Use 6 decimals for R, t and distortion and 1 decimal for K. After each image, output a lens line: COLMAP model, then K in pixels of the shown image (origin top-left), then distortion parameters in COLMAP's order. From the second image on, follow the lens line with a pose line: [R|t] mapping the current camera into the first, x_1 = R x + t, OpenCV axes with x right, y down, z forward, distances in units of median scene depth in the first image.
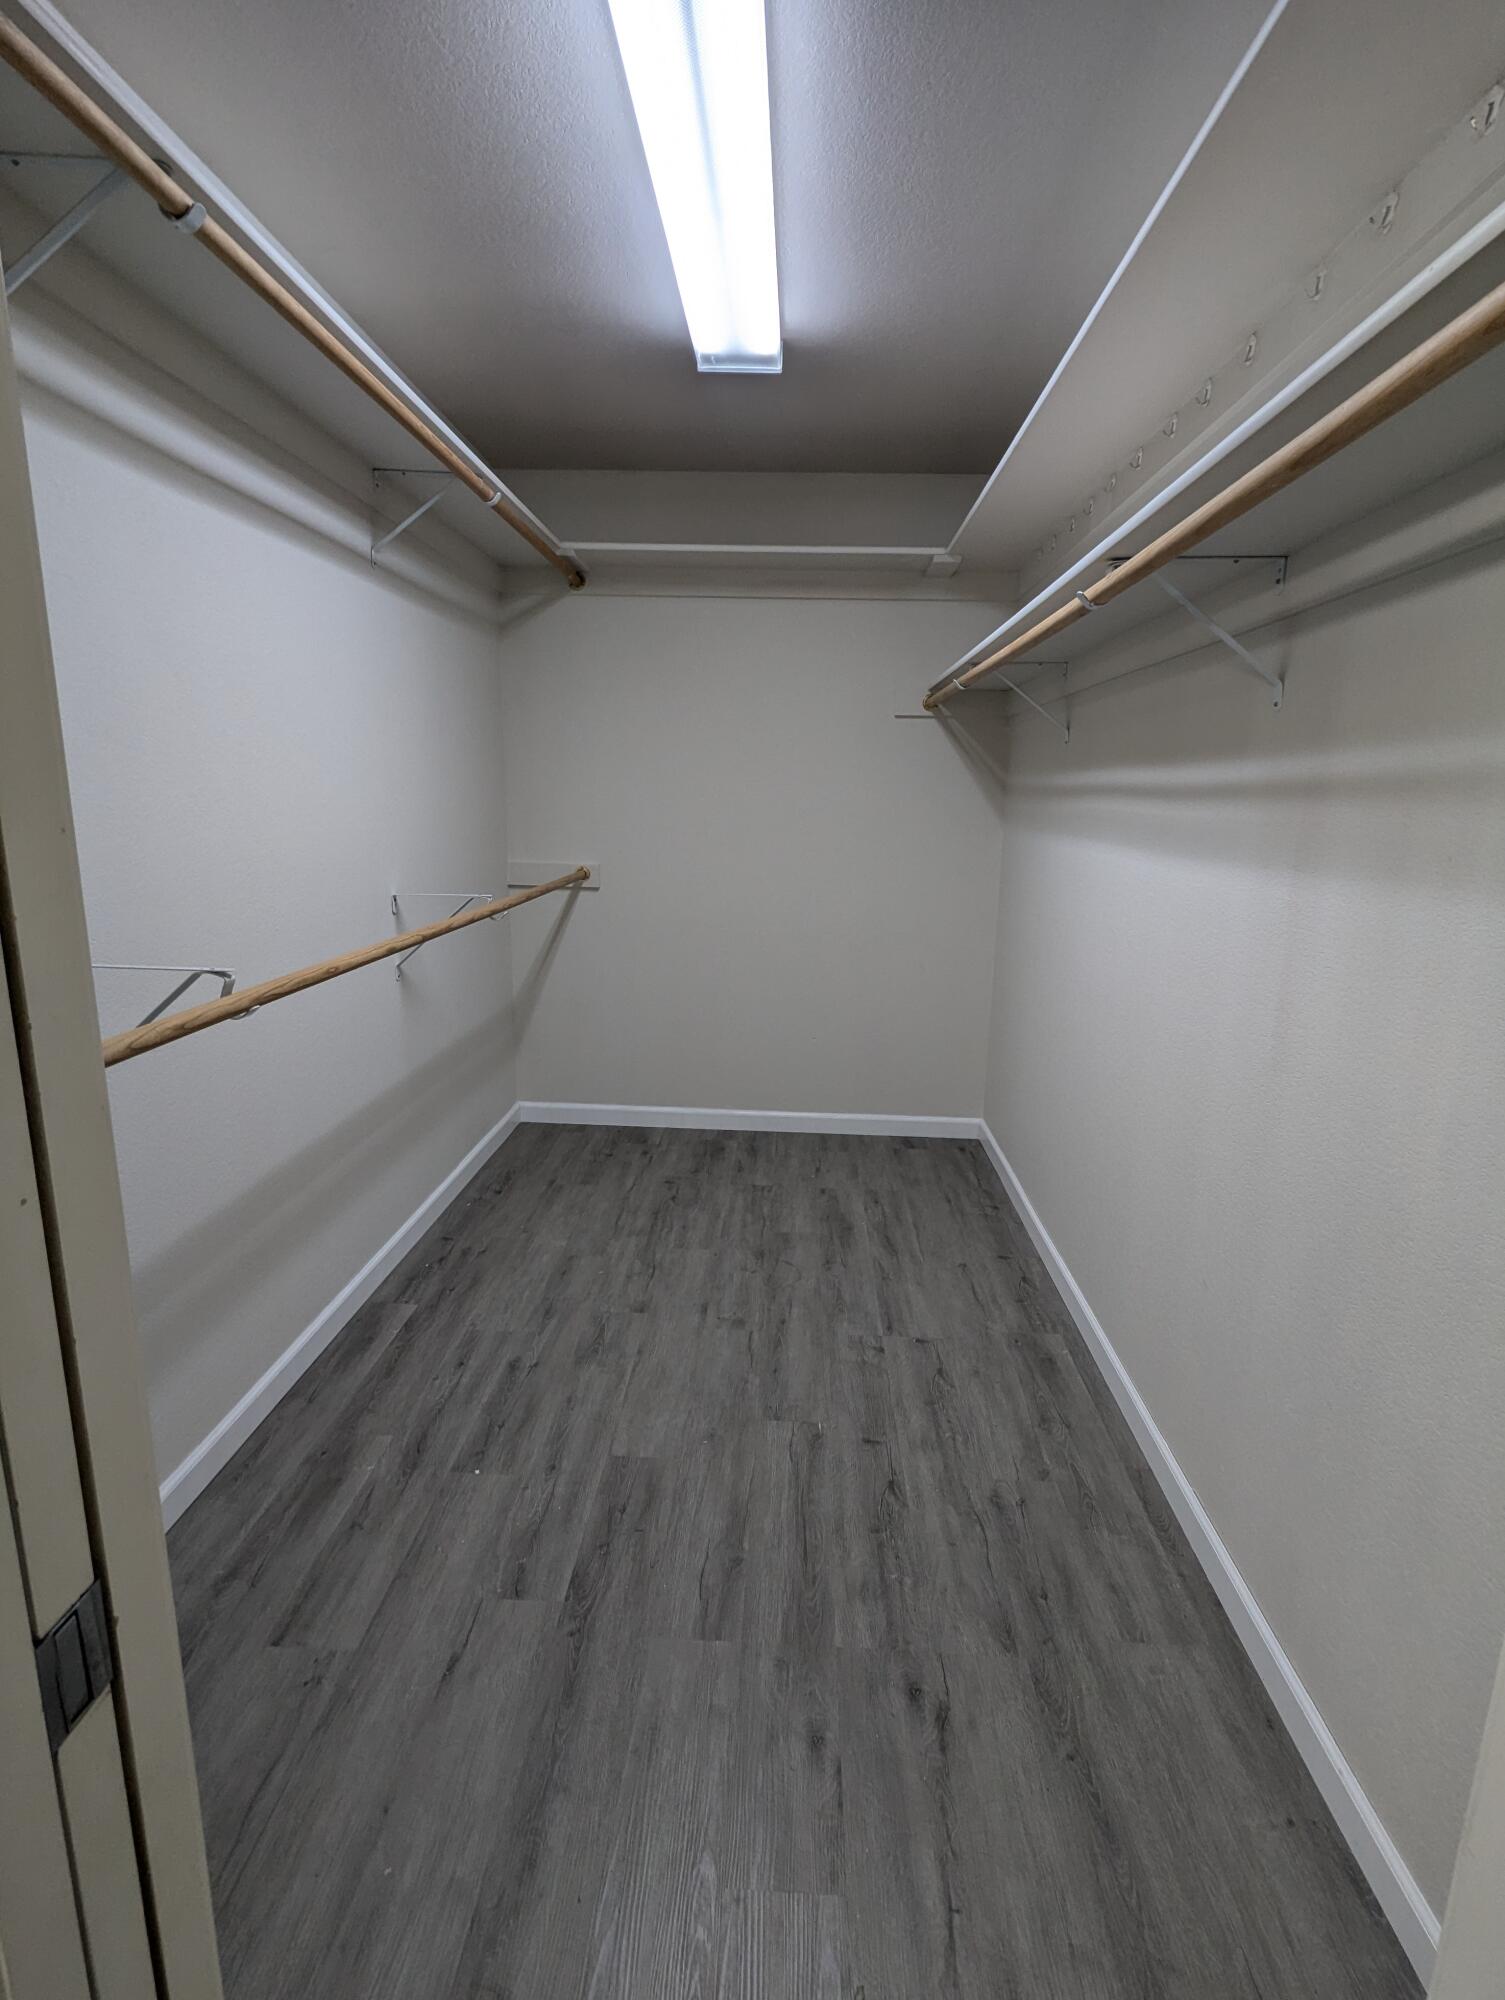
lens RADIAL K [[946.1, 0, 752.5], [0, 946.1, 1000.0], [0, 0, 1]] dist [-0.000217, -0.000004]
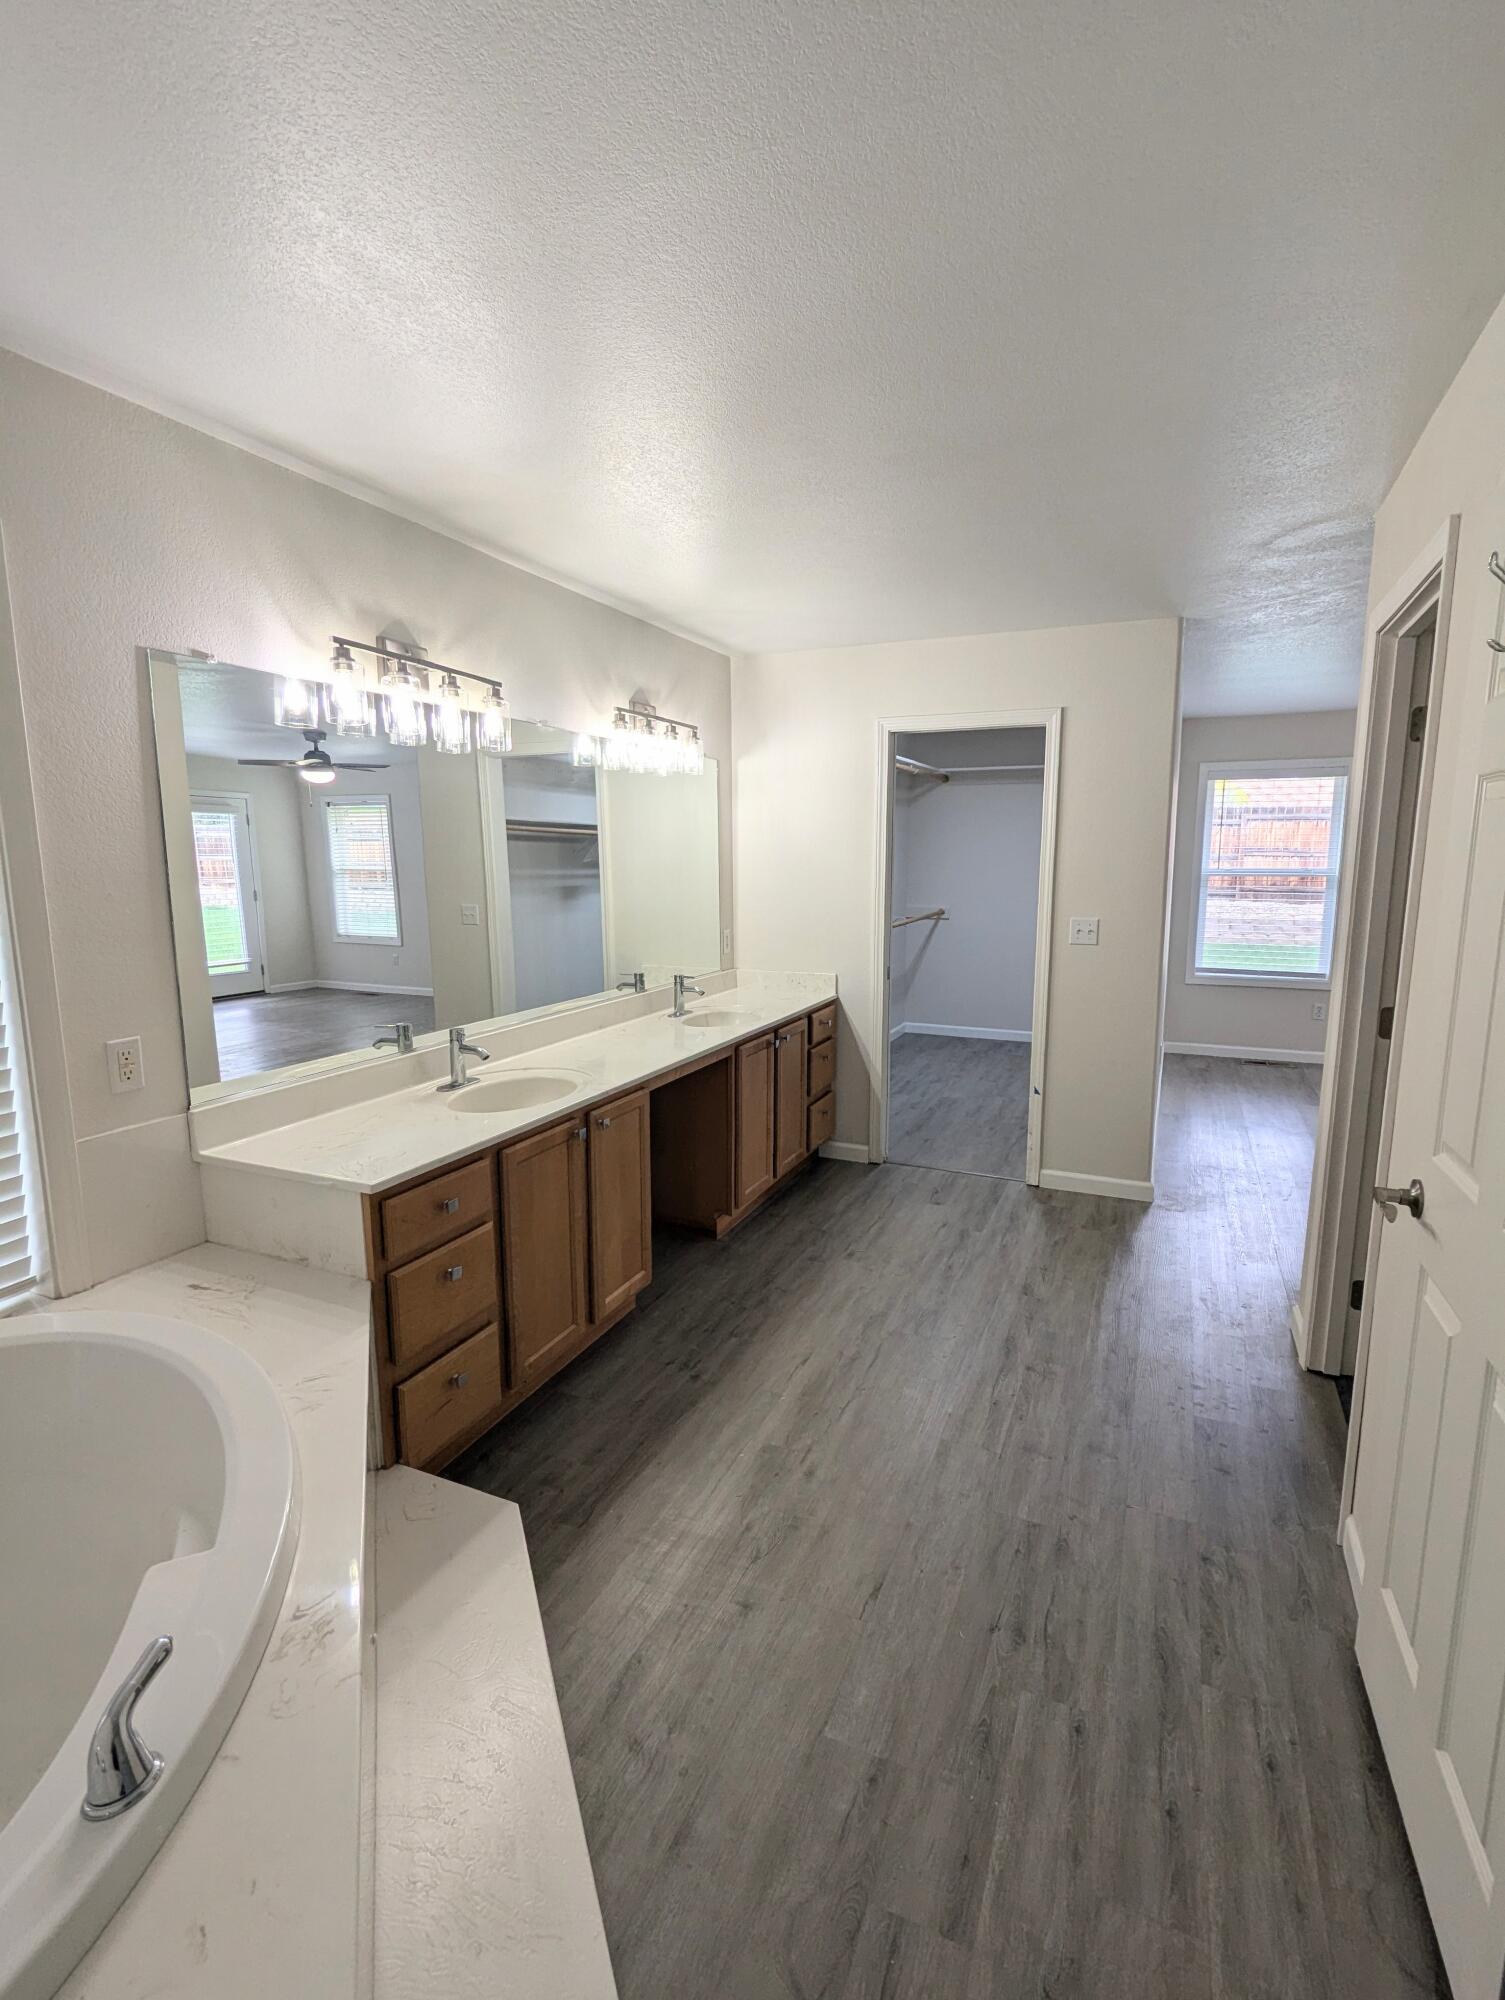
lens RADIAL K [[946.1, 0, 752.5], [0, 946.1, 1000.0], [0, 0, 1]] dist [-0.000217, -0.000004]
pose [[0.931602, 0.036445, -0.361647, 0.230525], [-0.059406, 0.996849, -0.052572, 0.229306], [0.358592, 0.070461, 0.930832, -1.283062]]
